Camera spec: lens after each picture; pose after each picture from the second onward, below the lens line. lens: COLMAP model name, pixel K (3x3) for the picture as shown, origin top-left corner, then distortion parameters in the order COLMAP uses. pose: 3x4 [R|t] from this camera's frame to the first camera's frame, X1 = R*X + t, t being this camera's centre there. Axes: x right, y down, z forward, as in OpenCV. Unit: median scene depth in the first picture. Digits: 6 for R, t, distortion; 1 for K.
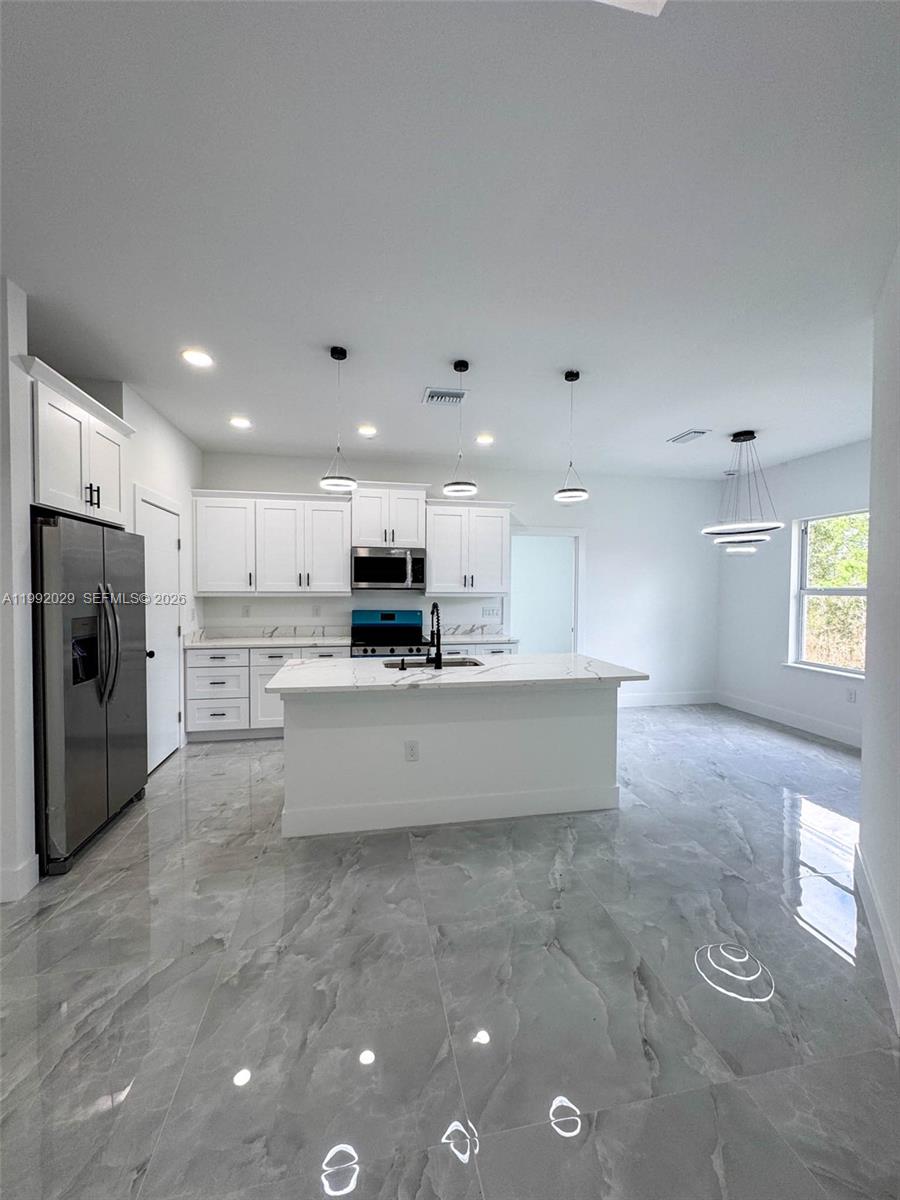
lens RADIAL K [[478.6, 0, 449.8], [0, 478.6, 601.2], [0, 0, 1]] dist [-0.002933, -0.000177]
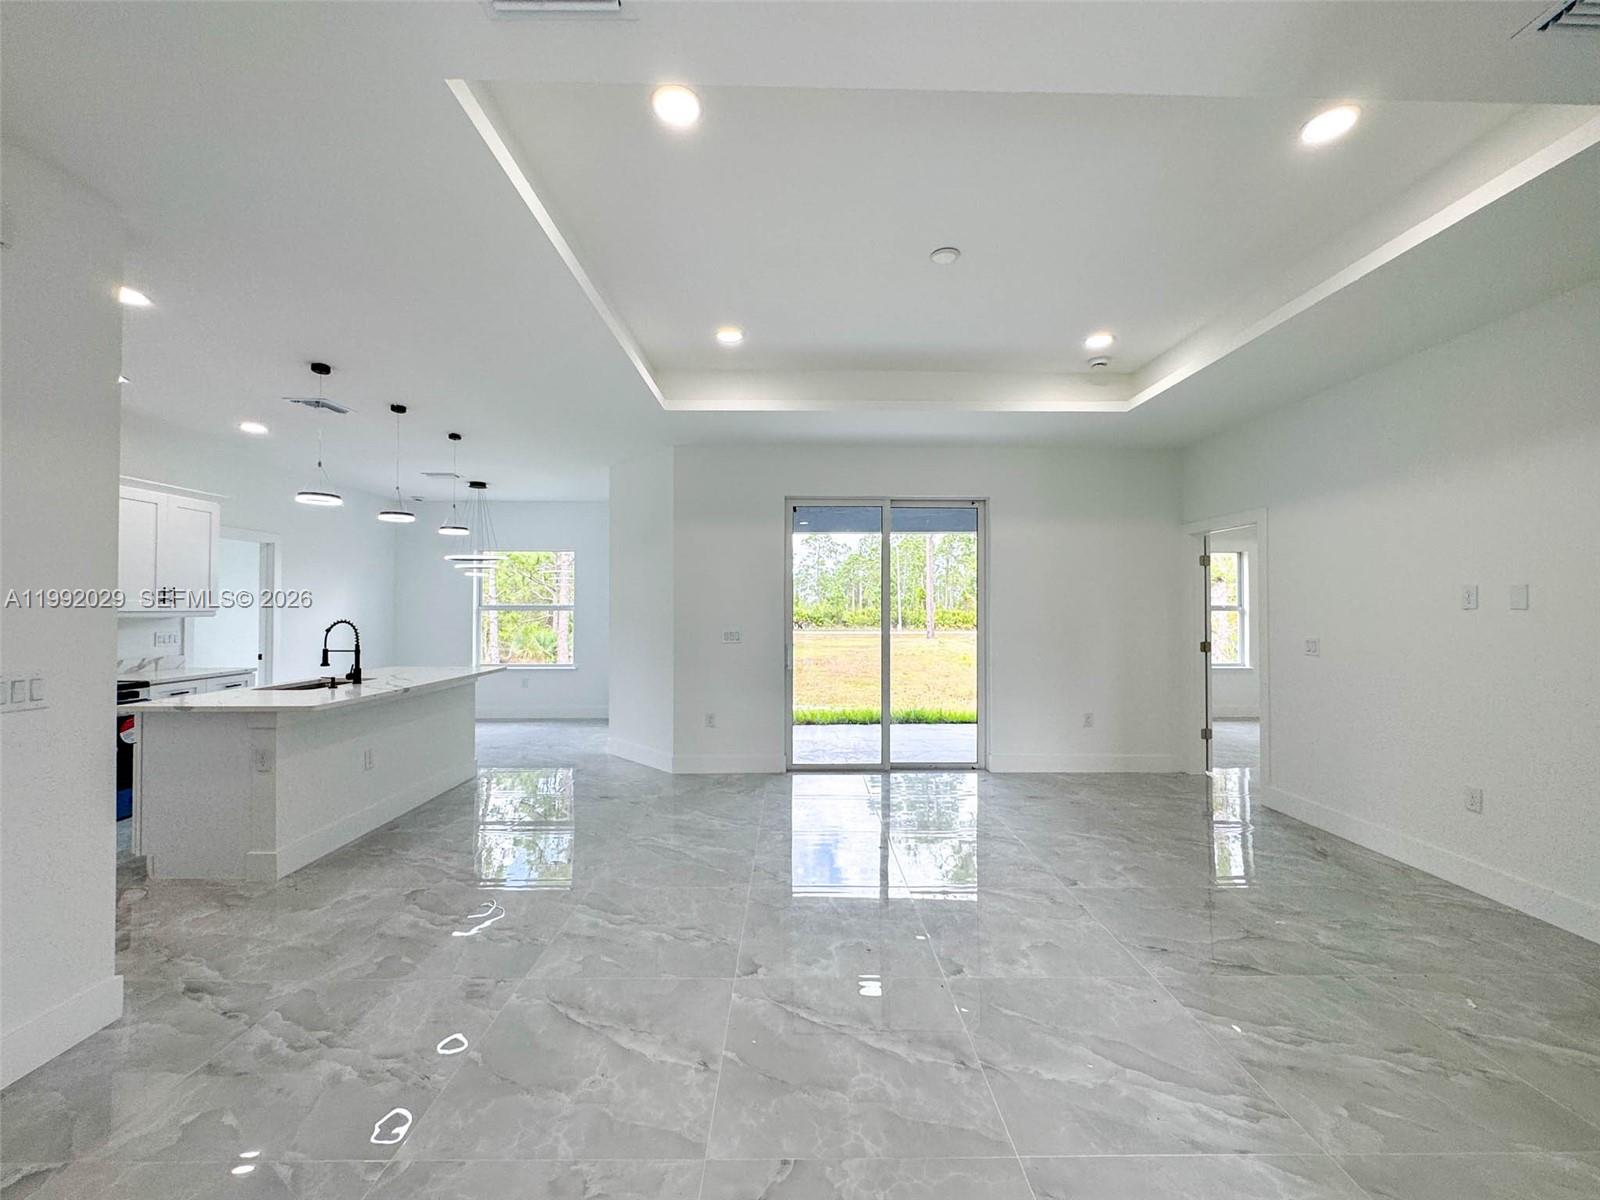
lens RADIAL K [[638.2, 0, 798.6], [0, 638.2, 599.2], [0, 0, 1]] dist [-0.002933, -0.000177]
pose [[0.182843, 0.010273, 0.983088, -1.199434], [0.027645, 0.999496, -0.015586, 0.008068], [-0.982753, 0.030027, 0.182467, -0.182185]]
